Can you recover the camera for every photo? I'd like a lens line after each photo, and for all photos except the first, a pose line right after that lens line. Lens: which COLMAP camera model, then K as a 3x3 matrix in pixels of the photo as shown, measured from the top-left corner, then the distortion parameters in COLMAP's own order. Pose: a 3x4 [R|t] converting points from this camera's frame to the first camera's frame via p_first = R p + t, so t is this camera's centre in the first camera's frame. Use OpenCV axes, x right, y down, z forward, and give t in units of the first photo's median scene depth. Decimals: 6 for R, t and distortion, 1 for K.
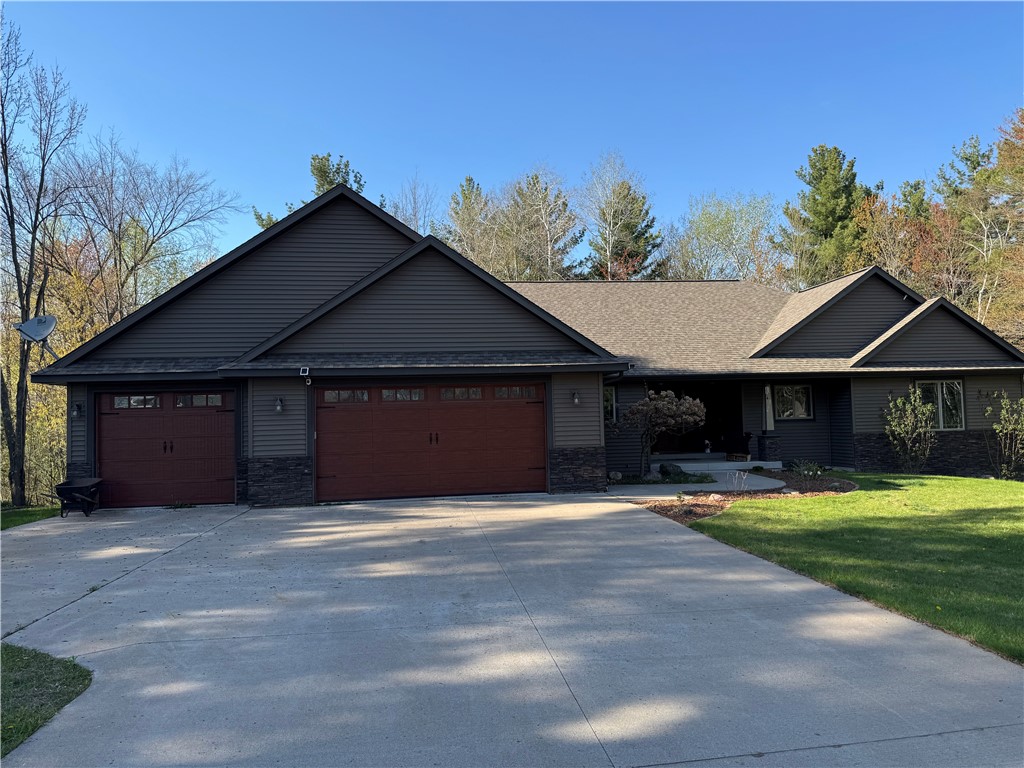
lens RADIAL K [[710.3, 0, 517.8], [0, 710.3, 391.5], [0, 0, 1]] dist [0.073892, -0.088946]
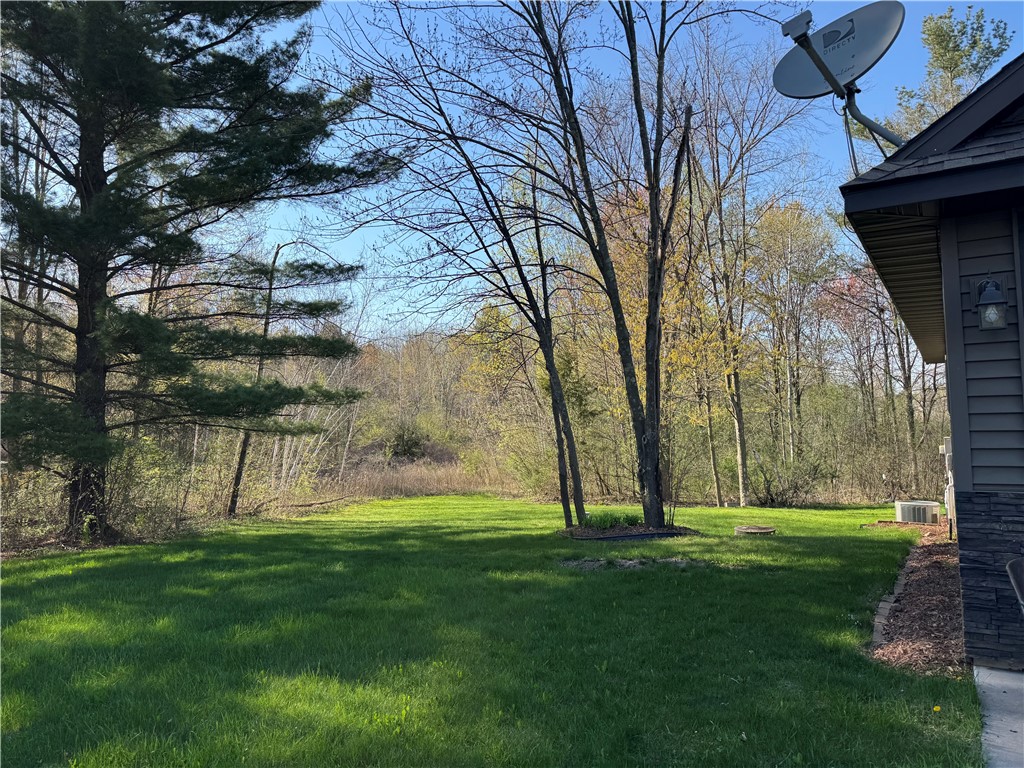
lens RADIAL K [[710.3, 0, 511.8], [0, 710.3, 379.3], [0, 0, 1]] dist [0.073892, -0.088946]
pose [[0.779463, -0.022181, -0.626055, -0.424156], [0.027694, 0.999616, -0.000936, 0.036404], [0.625835, -0.016609, 0.779778, 0.486314]]
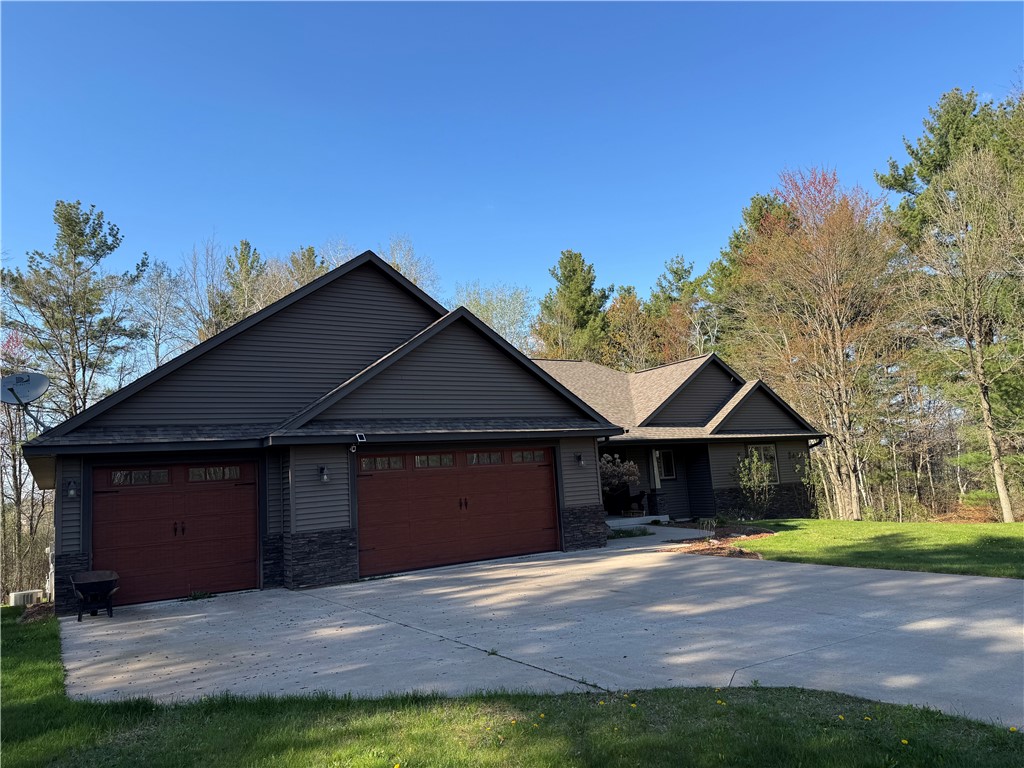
lens RADIAL K [[710.3, 0, 504.7], [0, 710.3, 387.0], [0, 0, 1]] dist [0.073892, -0.088946]
pose [[0.911707, 0.021216, 0.410292, -0.365819], [0.025934, 0.993702, -0.109010, 0.009725], [-0.410021, 0.110026, 0.905415, 0.032077]]
